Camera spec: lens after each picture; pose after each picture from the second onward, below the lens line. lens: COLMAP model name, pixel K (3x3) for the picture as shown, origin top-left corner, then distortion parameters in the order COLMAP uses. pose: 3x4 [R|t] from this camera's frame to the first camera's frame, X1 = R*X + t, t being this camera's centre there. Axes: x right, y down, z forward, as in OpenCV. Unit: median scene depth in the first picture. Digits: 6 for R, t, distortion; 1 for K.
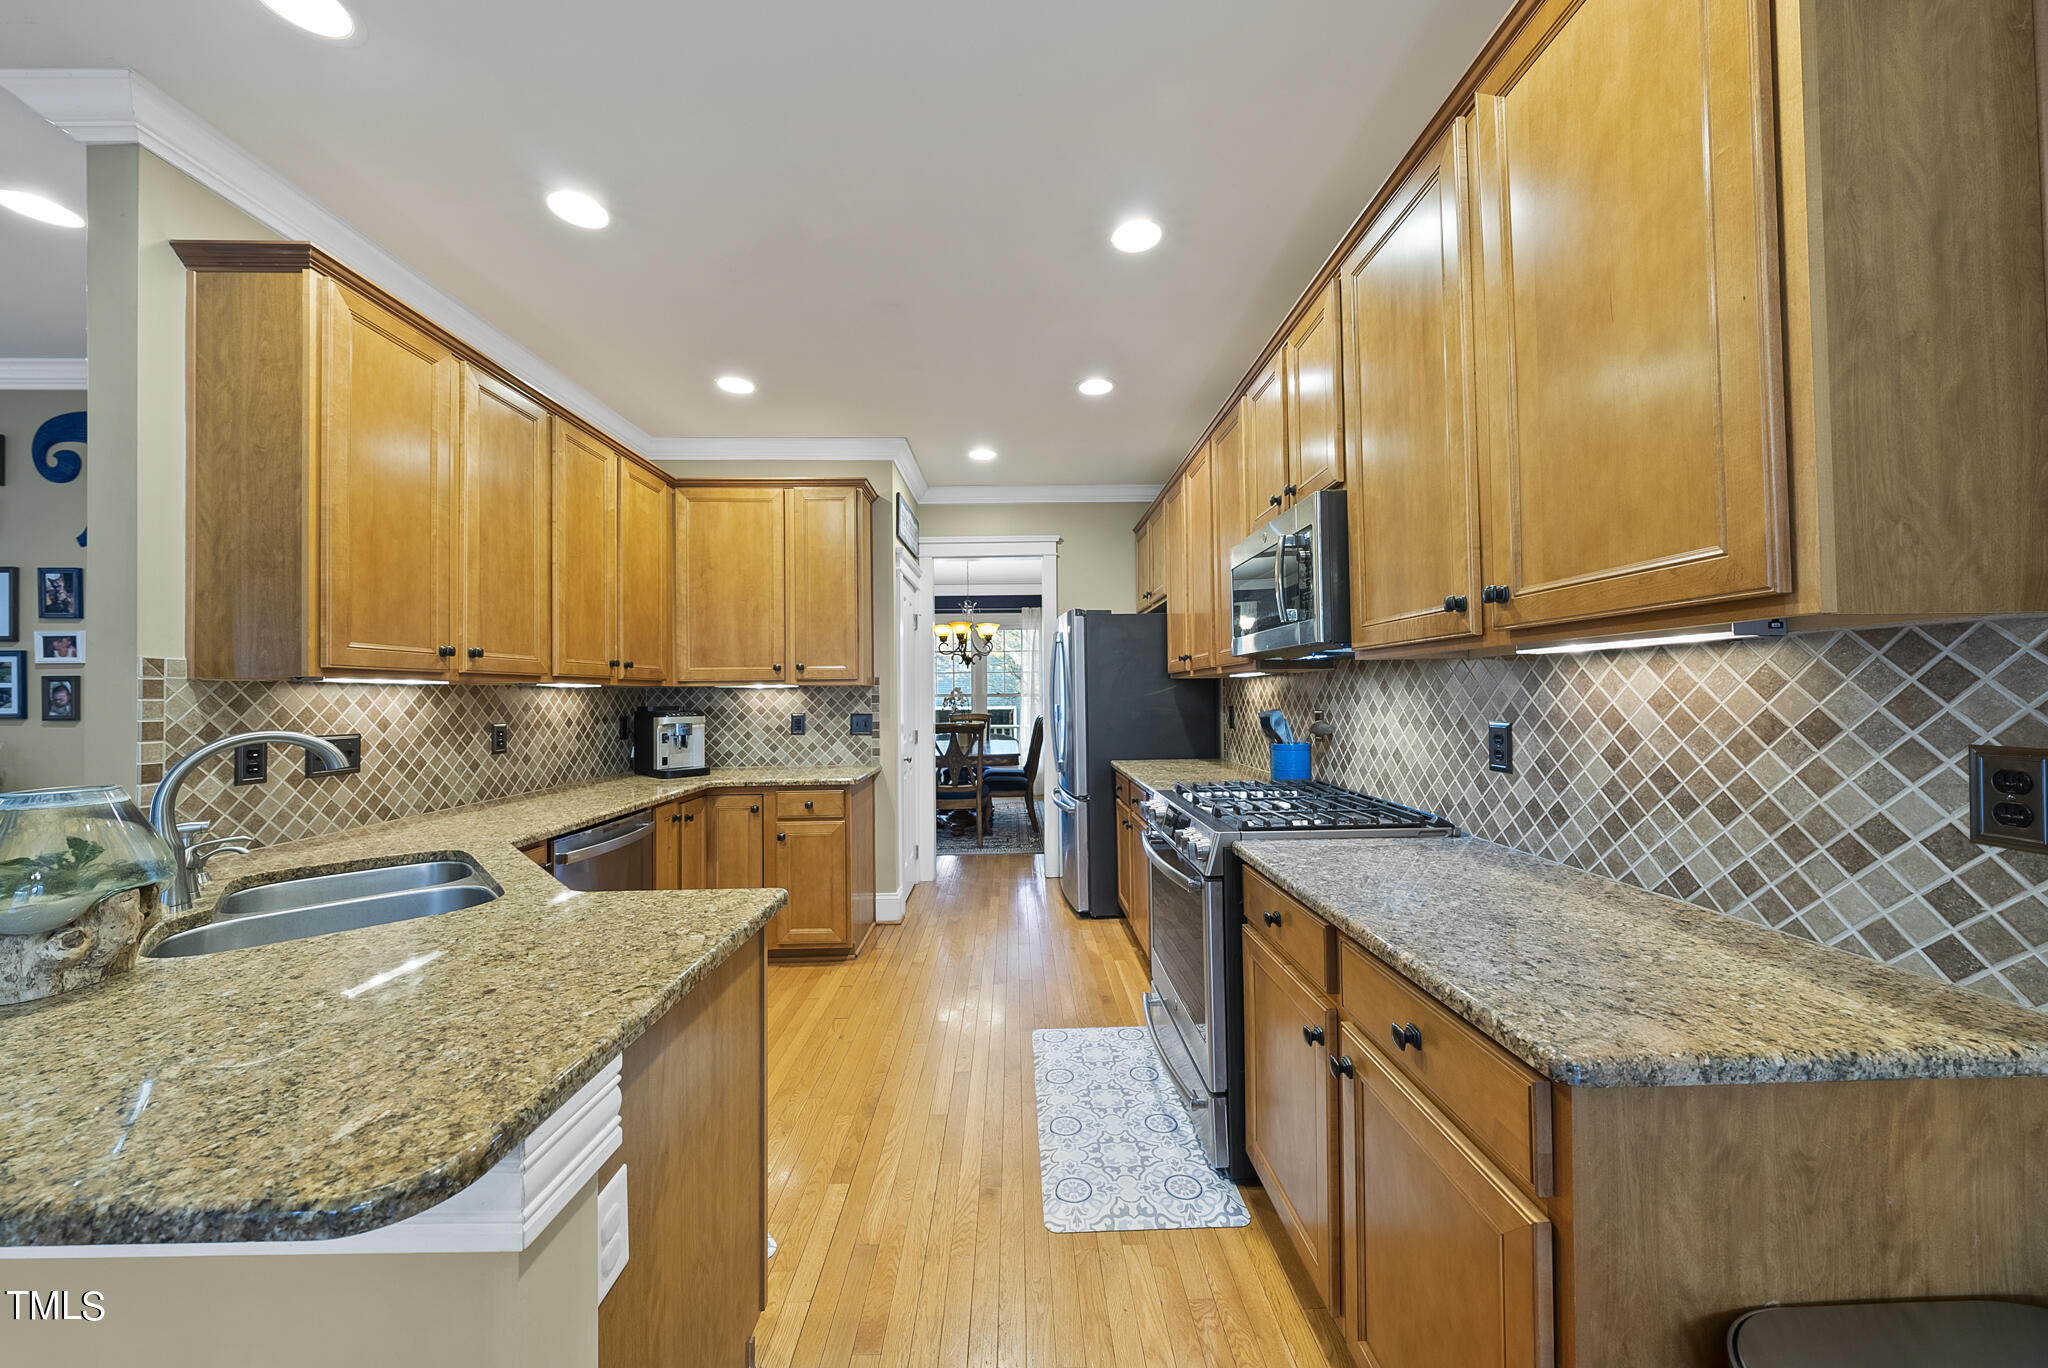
lens RADIAL K [[704.4, 0, 1029.9], [0, 704.4, 685.7], [0, 0, 1]] dist [-0.002417, -0.000094]
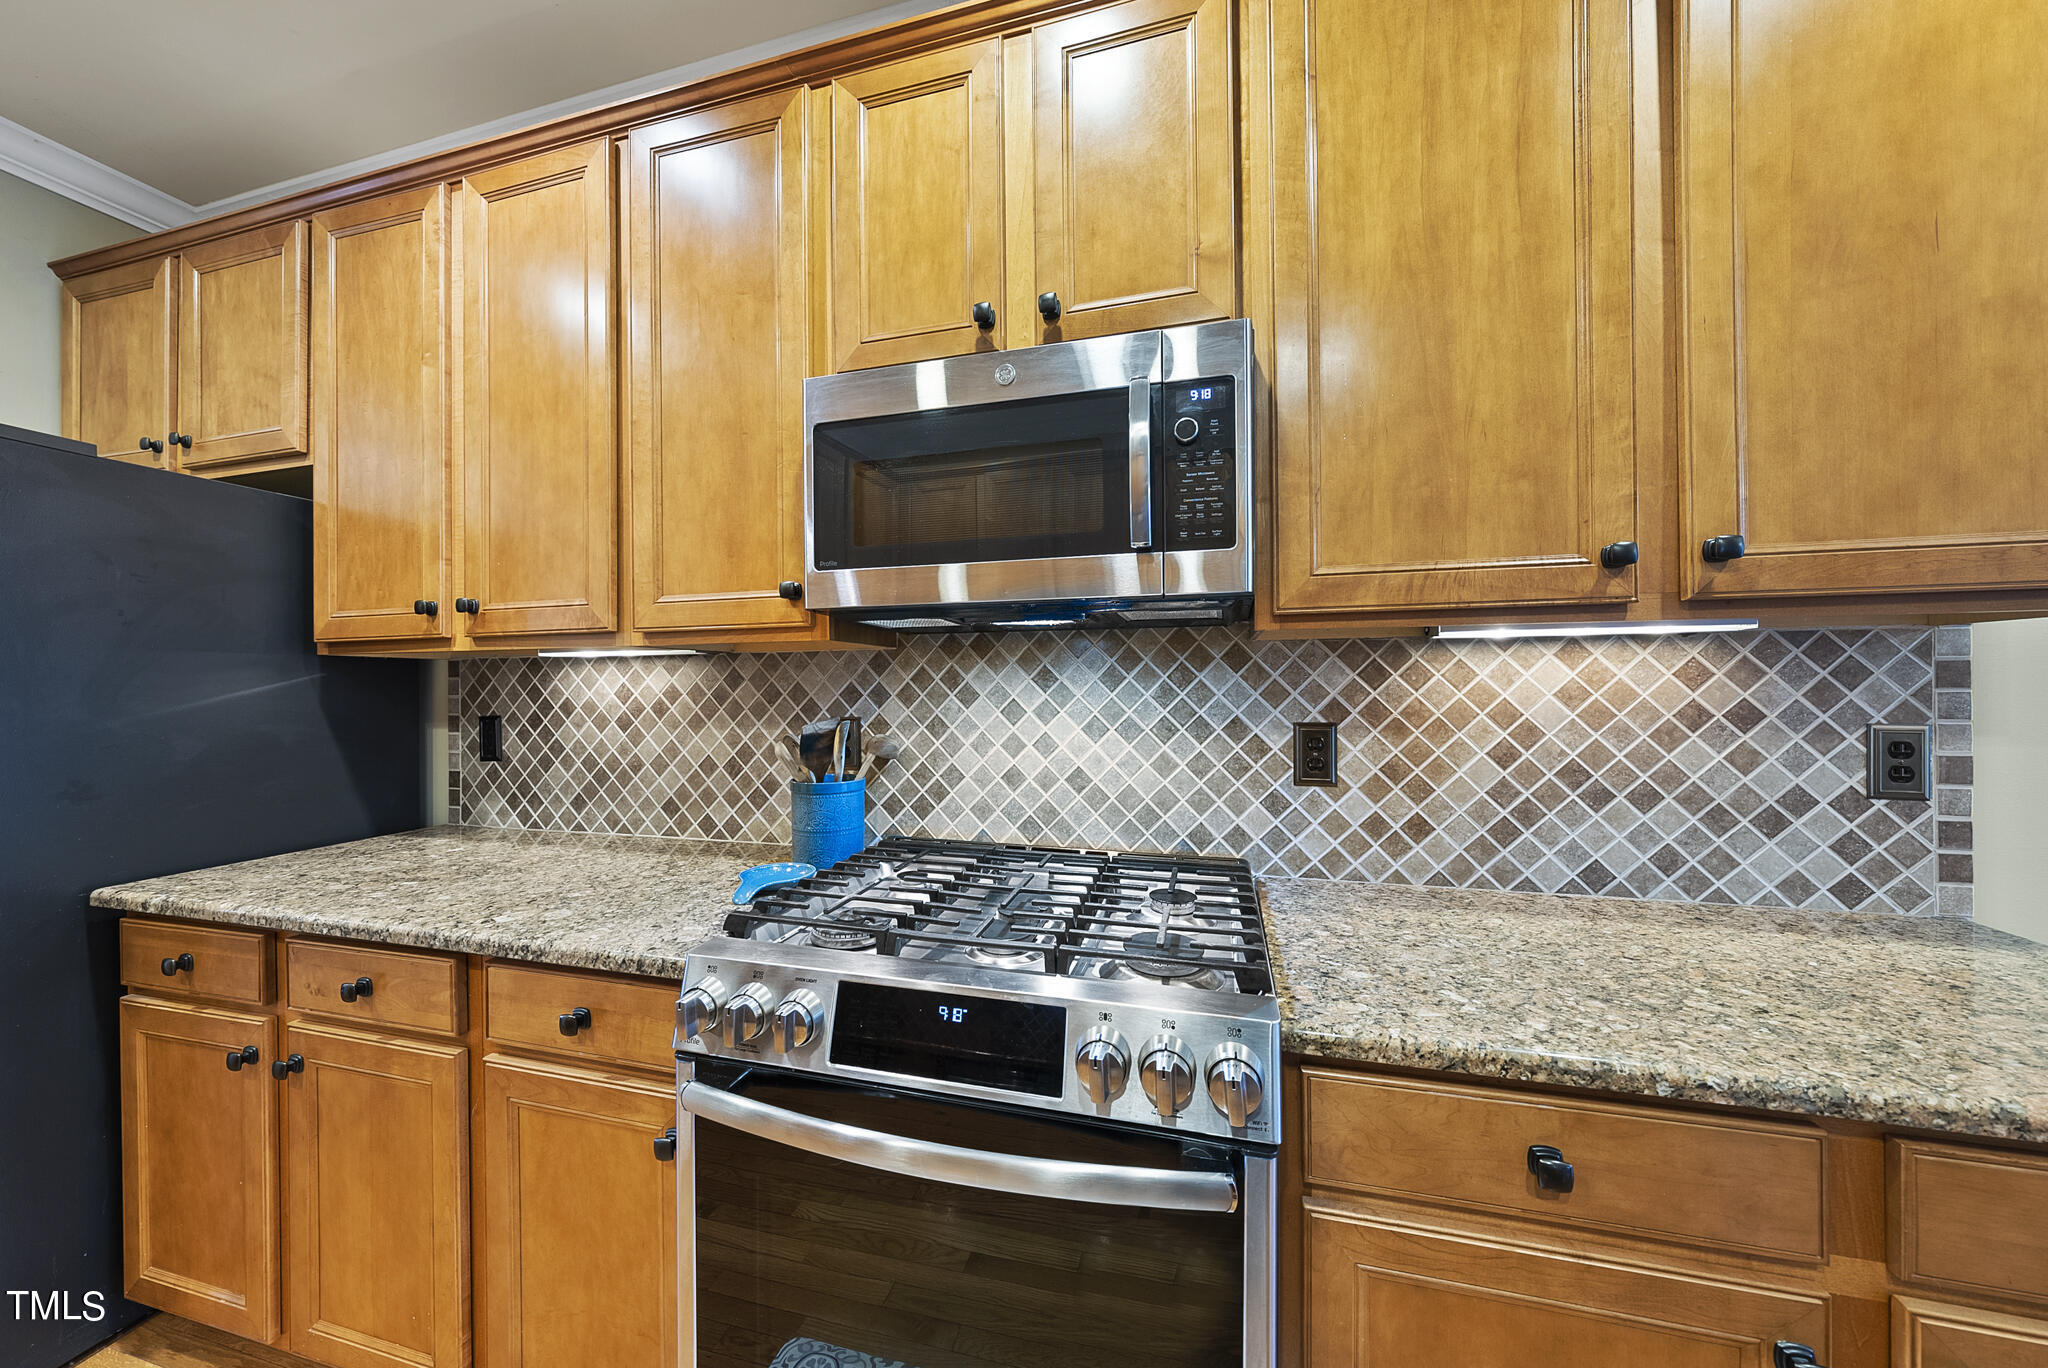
lens RADIAL K [[704.4, 0, 1019.6], [0, 704.4, 683.7], [0, 0, 1]] dist [-0.002417, -0.000094]
pose [[0.287337, 0.013237, 0.957738, -0.257614], [-0.008511, 0.999900, -0.011267, 0.027201], [-0.957792, -0.004914, 0.287421, 1.524011]]
